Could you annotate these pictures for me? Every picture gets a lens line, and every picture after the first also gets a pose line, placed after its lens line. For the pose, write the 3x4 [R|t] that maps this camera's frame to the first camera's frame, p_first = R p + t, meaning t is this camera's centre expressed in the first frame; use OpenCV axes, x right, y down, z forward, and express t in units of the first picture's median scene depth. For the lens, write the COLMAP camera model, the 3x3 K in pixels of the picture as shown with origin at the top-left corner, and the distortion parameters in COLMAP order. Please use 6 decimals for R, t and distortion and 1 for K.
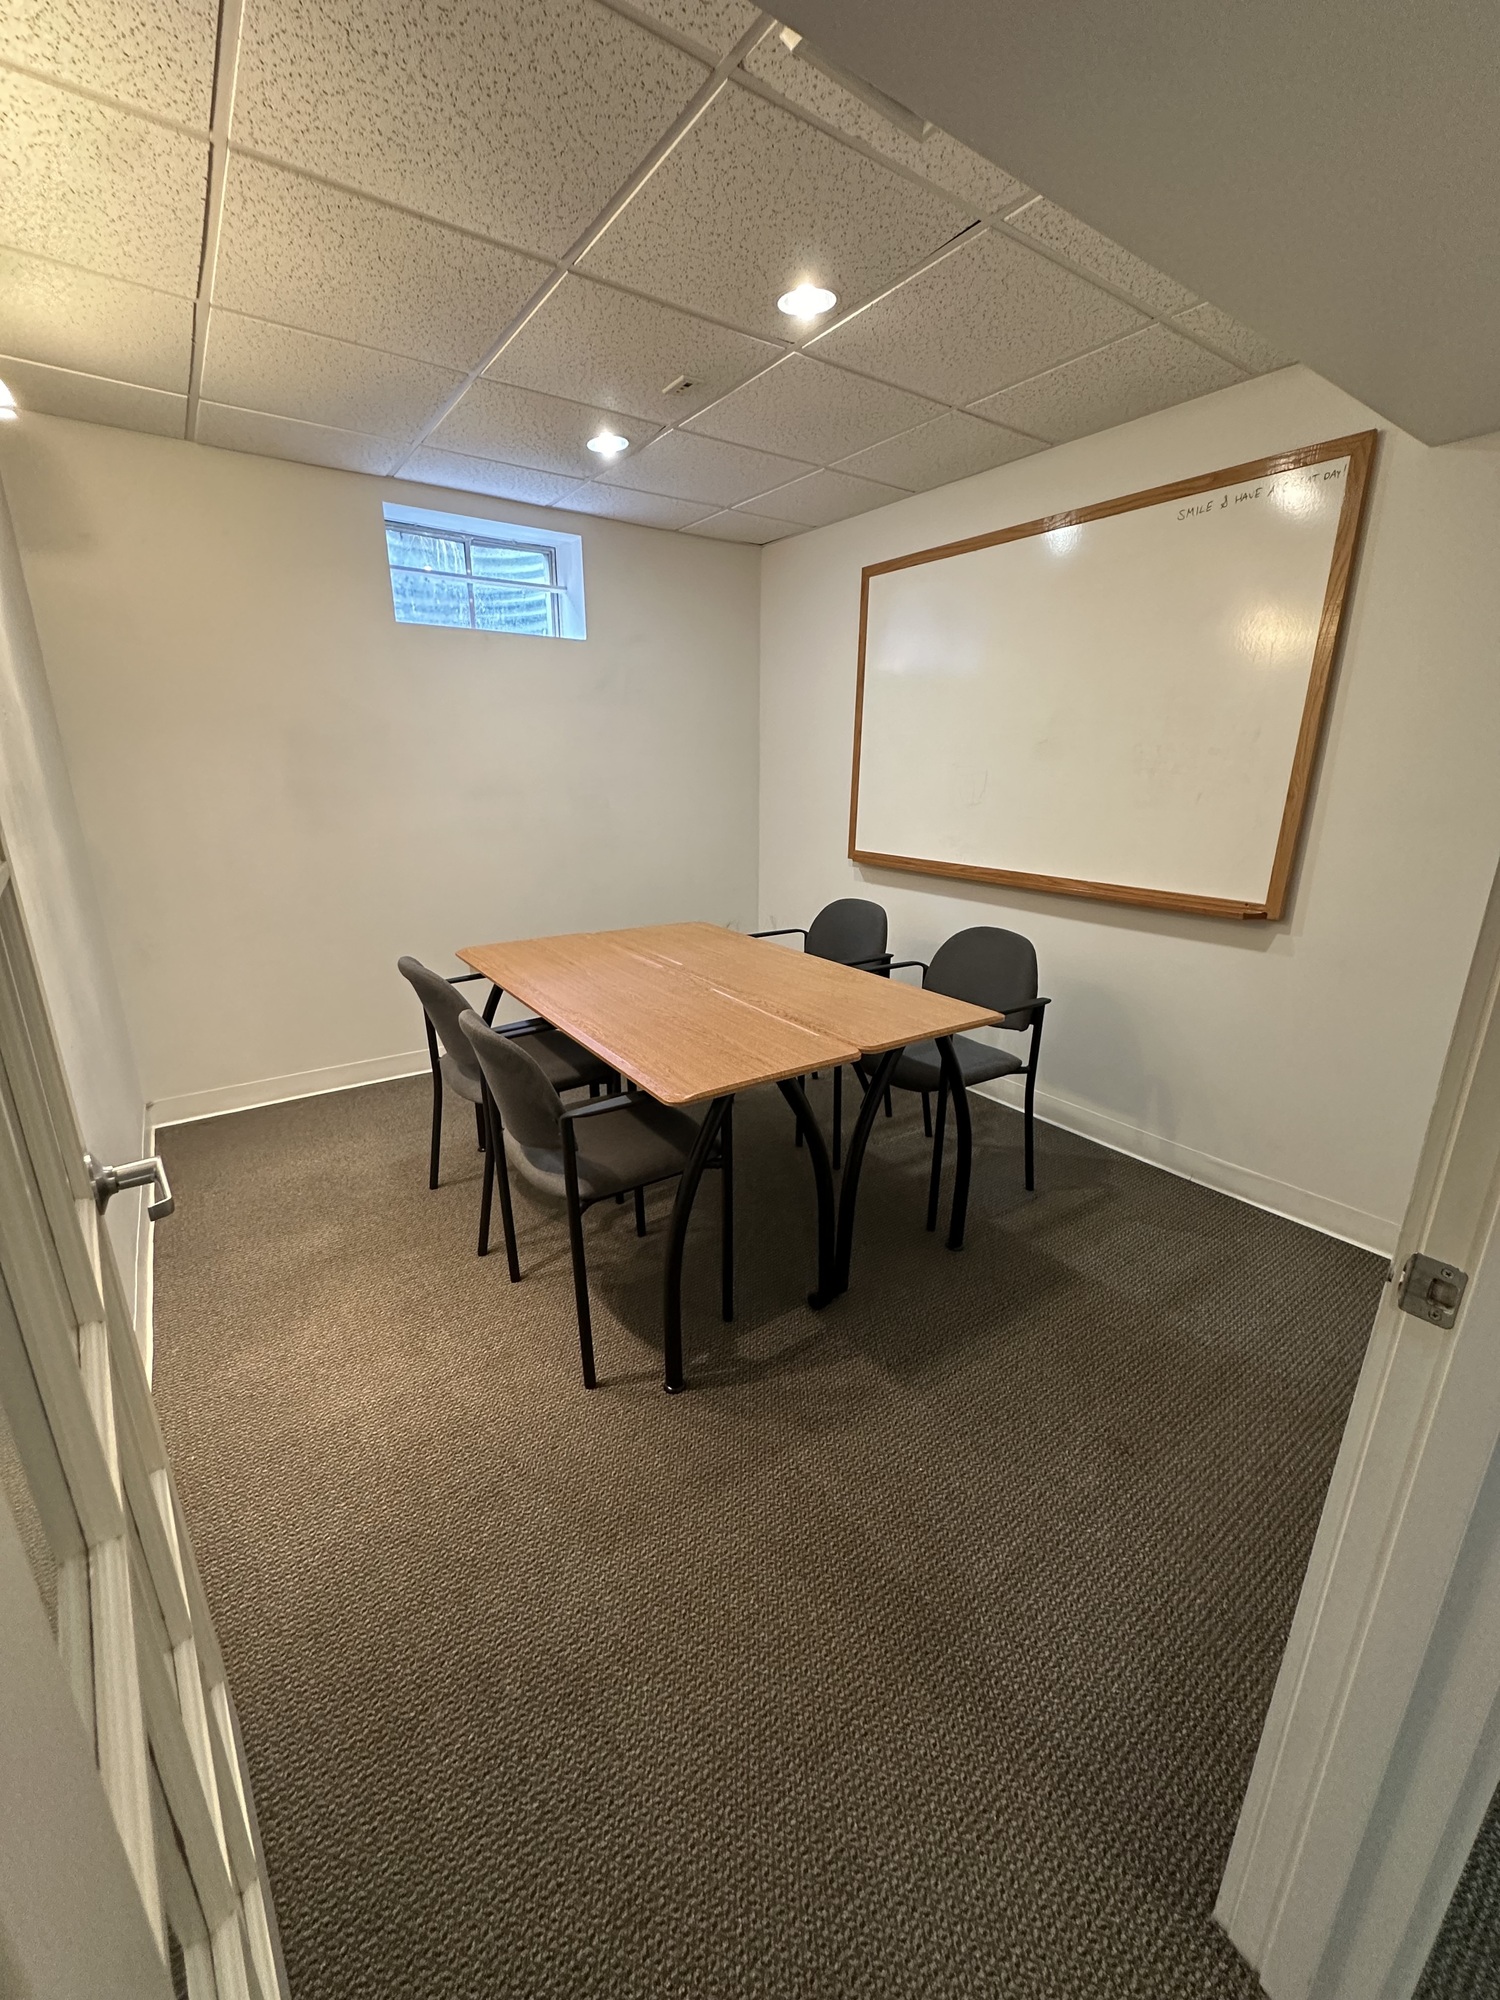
lens RADIAL K [[795.6, 0, 750.0], [0, 795.6, 996.3], [0, 0, 1]] dist [-0.000200, 0.000167]
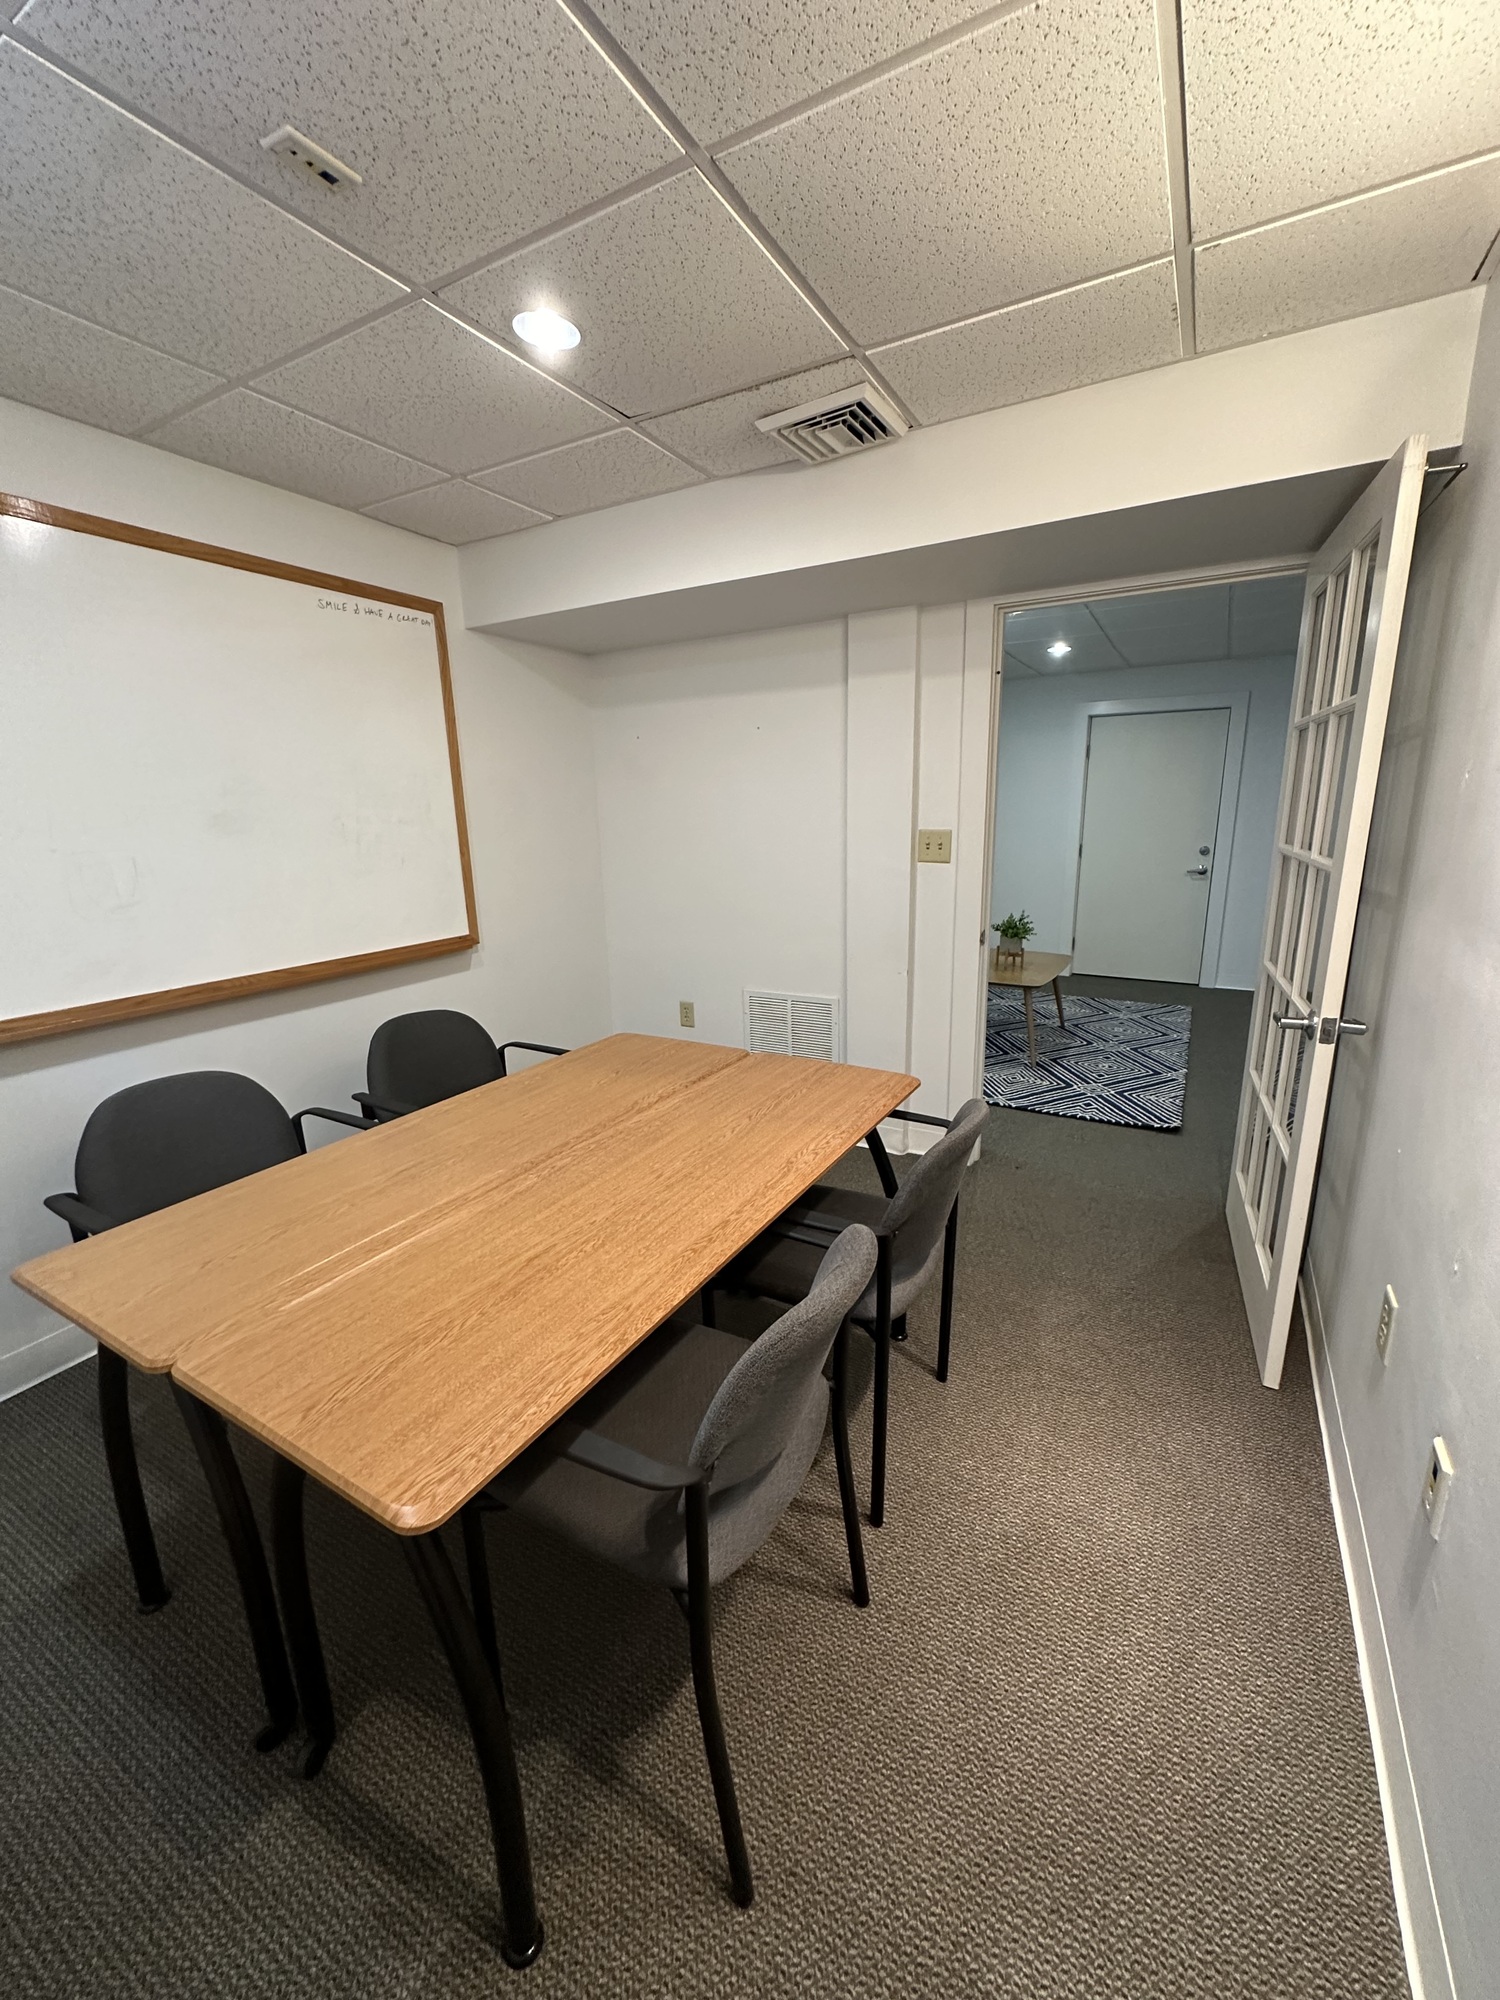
lens RADIAL K [[795.6, 0, 750.5], [0, 795.6, 996.1], [0, 0, 1]] dist [-0.000200, 0.000167]
pose [[-0.419982, -0.206555, 0.883714, -0.776722], [0.276657, 0.898266, 0.341437, -0.362912], [-0.864335, 0.387883, -0.320111, 1.112738]]
